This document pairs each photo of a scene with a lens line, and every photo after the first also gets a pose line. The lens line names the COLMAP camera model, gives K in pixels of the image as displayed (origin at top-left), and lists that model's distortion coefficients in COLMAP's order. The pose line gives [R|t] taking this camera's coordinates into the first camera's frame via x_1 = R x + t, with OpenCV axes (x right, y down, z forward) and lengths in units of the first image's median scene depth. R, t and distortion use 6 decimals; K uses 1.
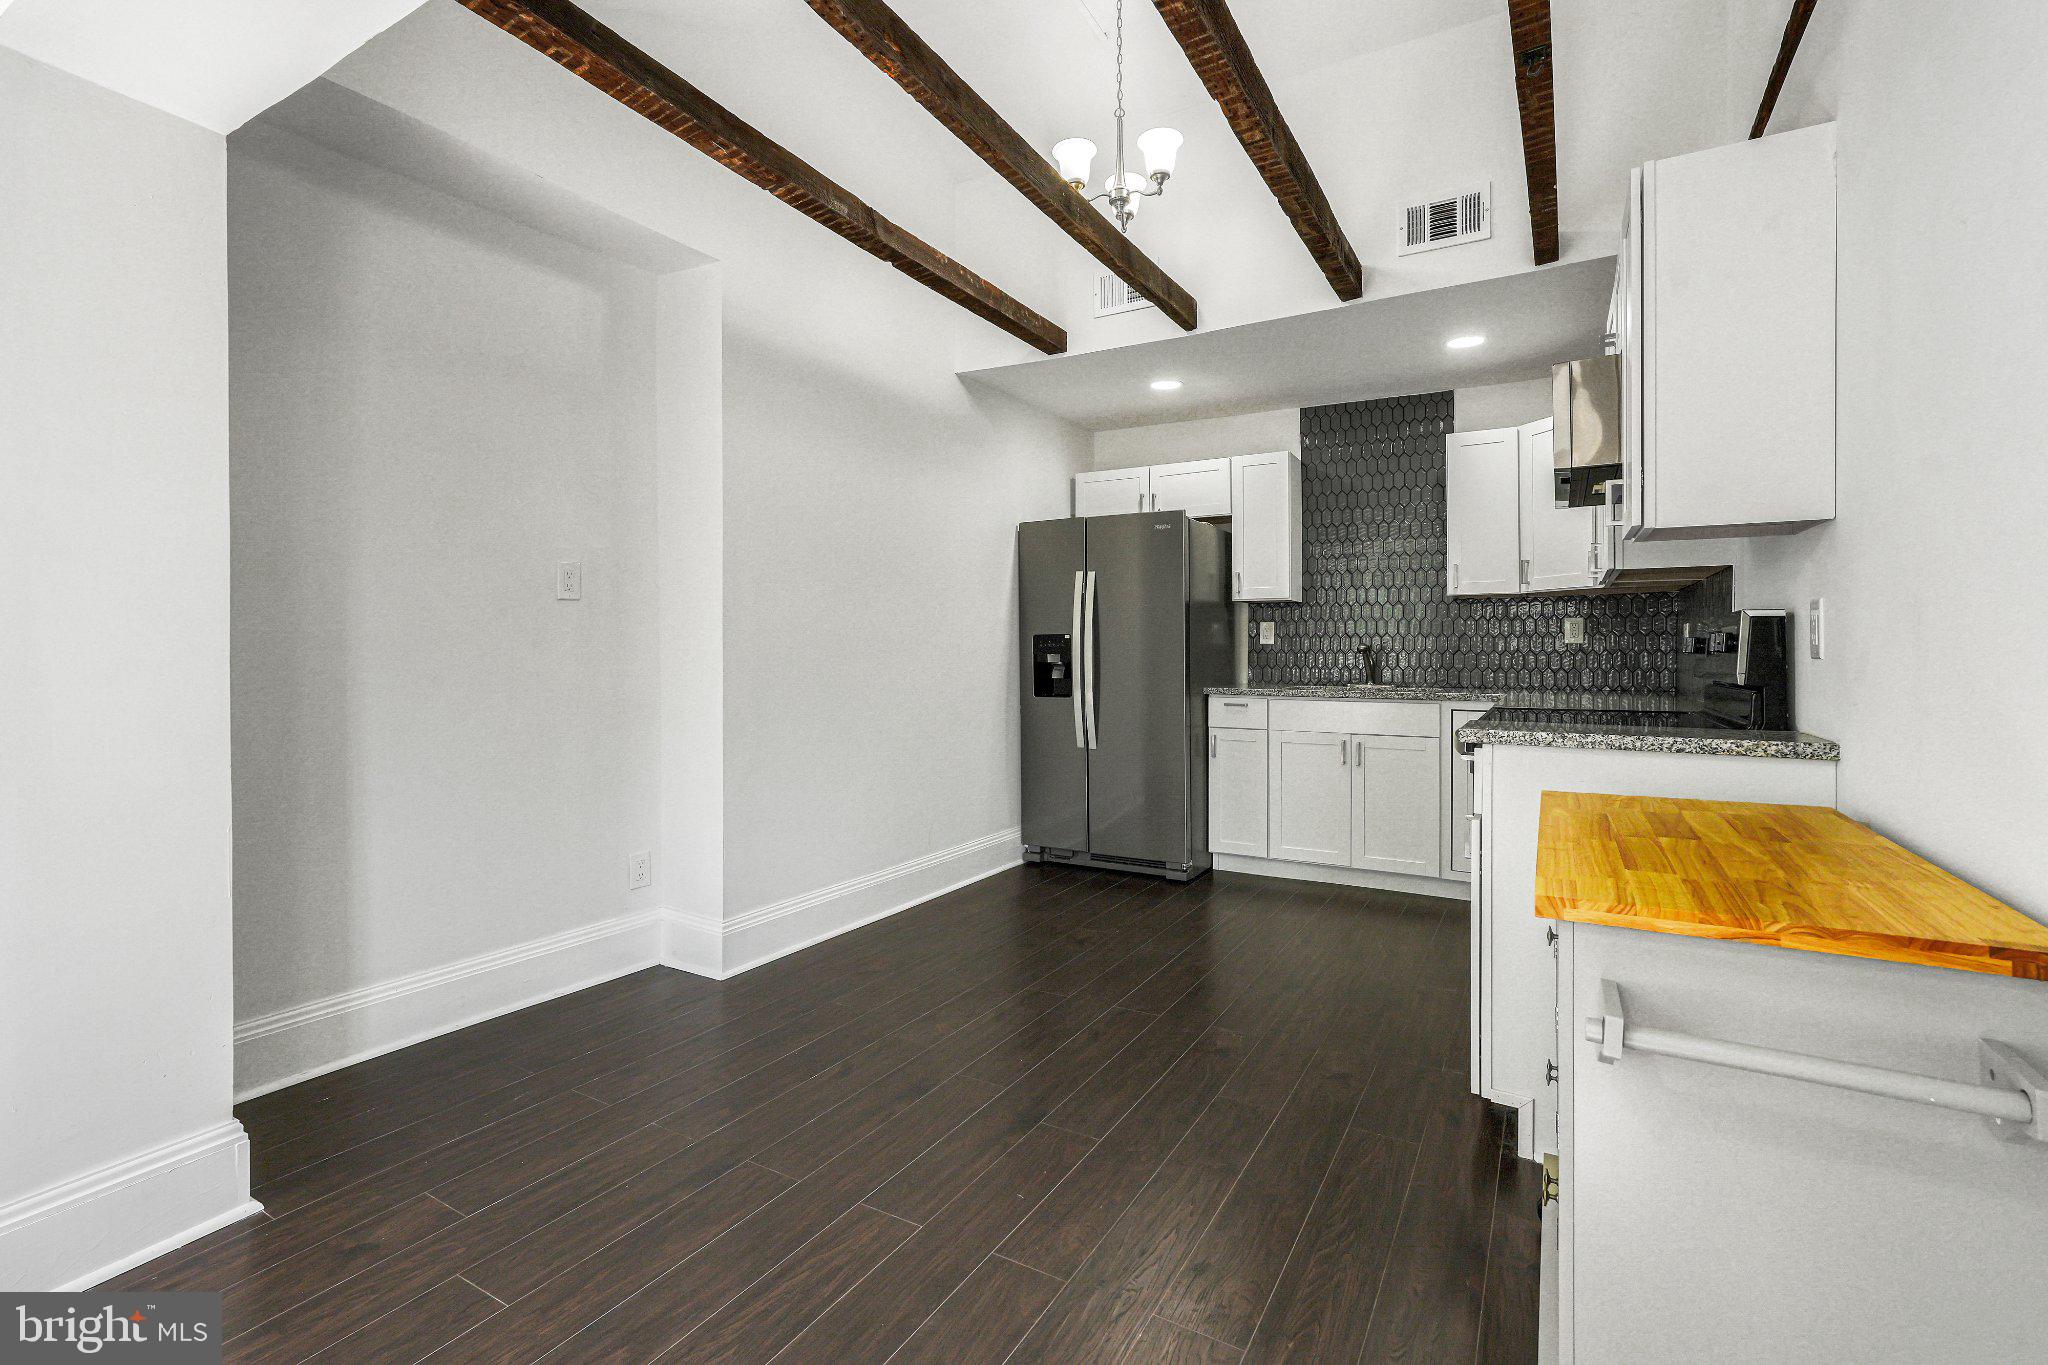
lens RADIAL K [[931.7, 0, 1022.4], [0, 931.7, 651.9], [0, 0, 1]] dist [0.007121, 0.004219]
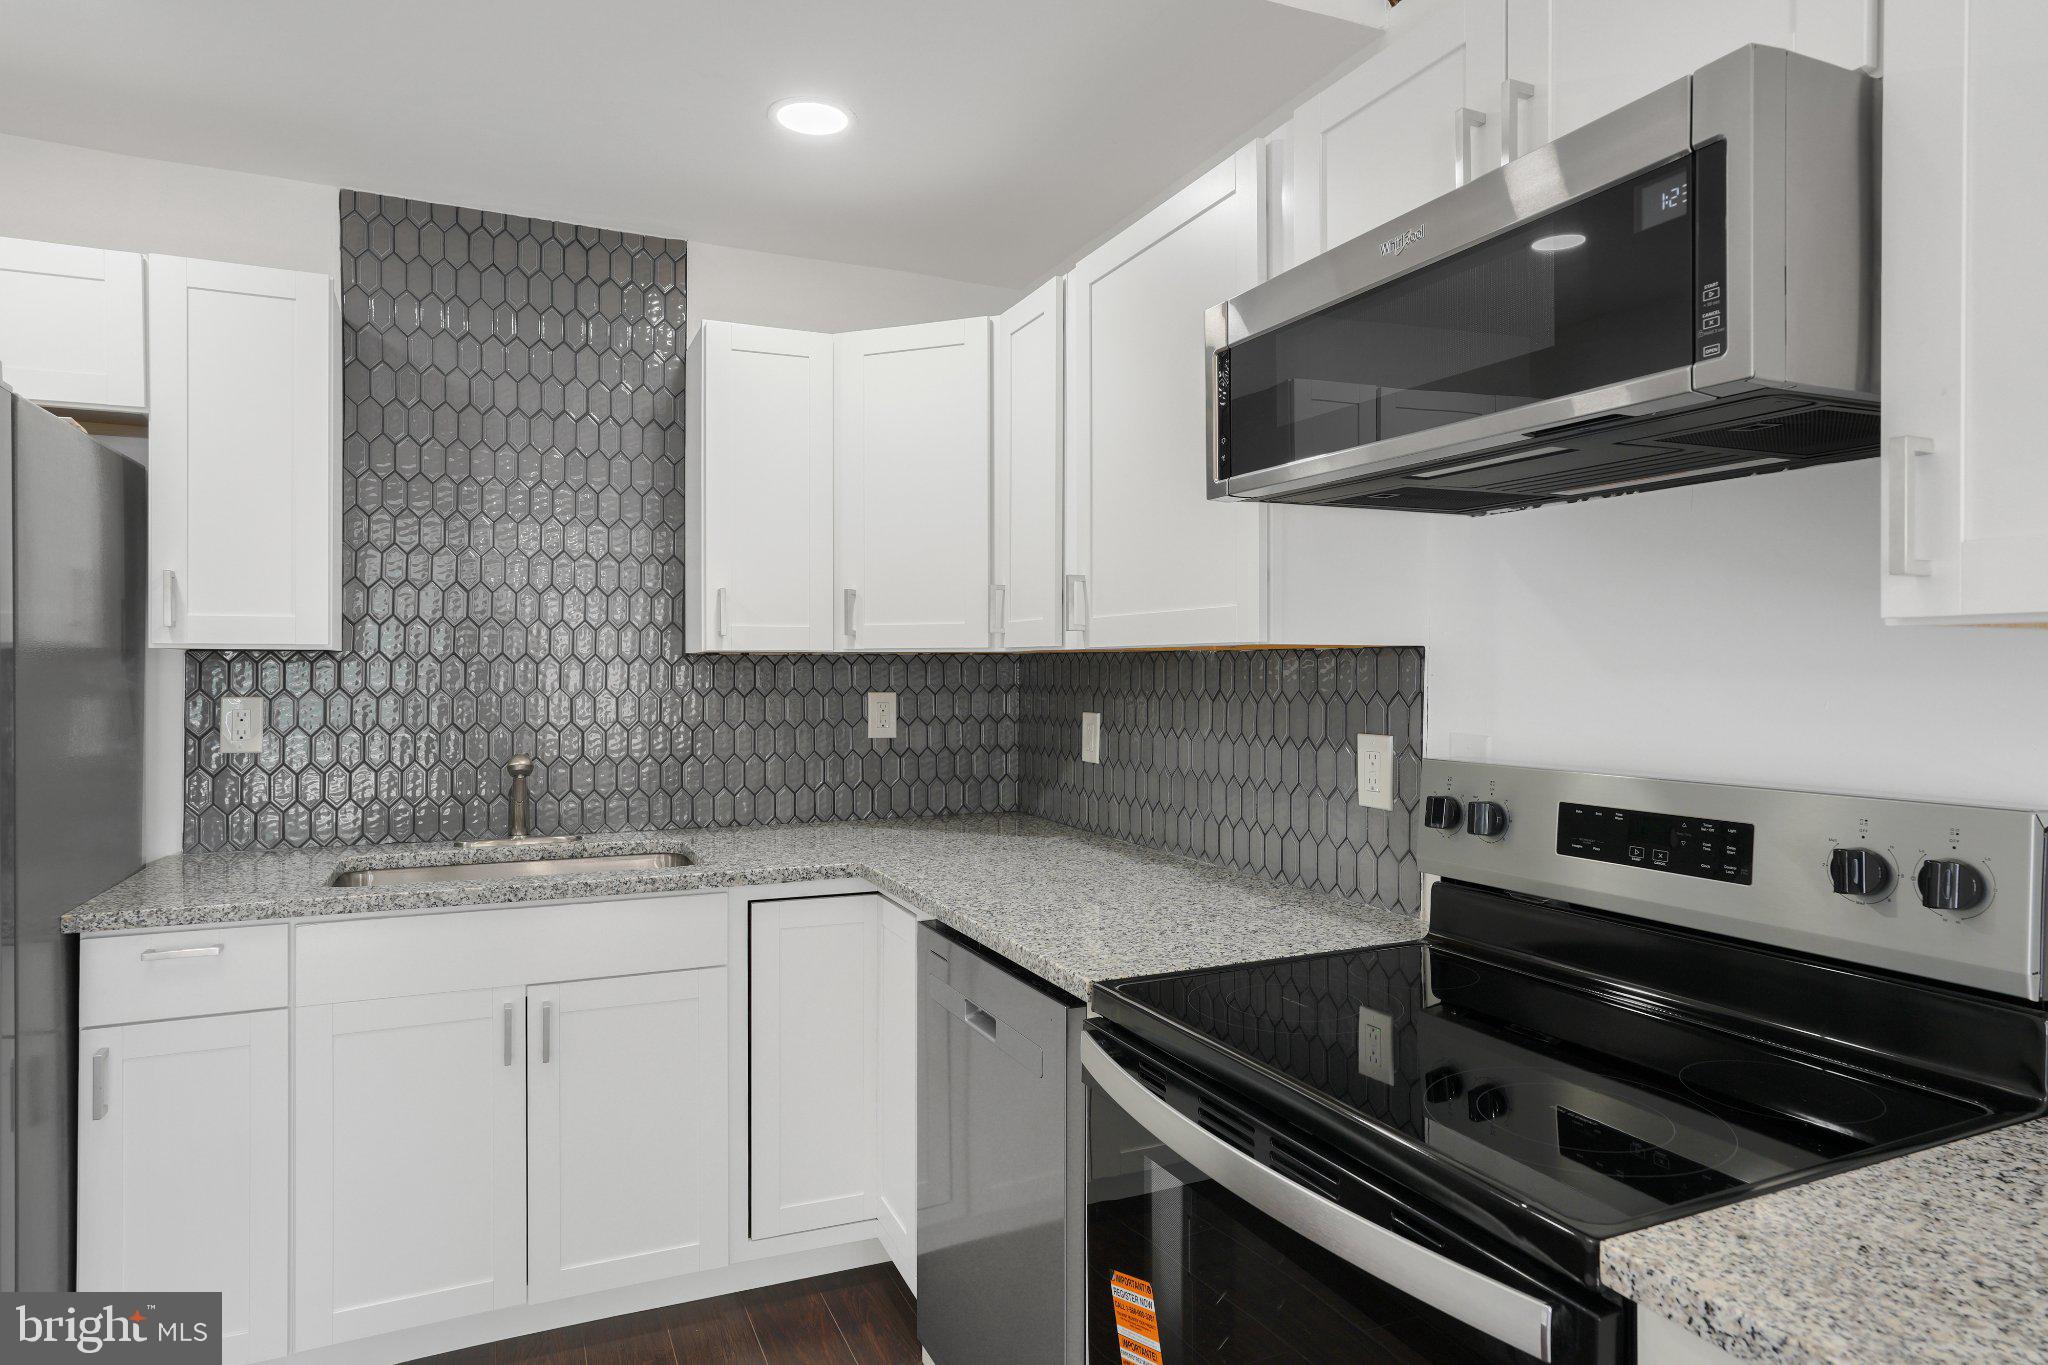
lens RADIAL K [[1151.5, 0, 1012.8], [0, 1151.5, 661.3], [0, 0, 1]] dist [0.001909, 0.005266]
pose [[0.587146, 0.003373, 0.809474, 0.061247], [0.000980, 0.999988, -0.004877, -0.050087], [-0.809480, 0.003657, 0.587136, 0.492055]]
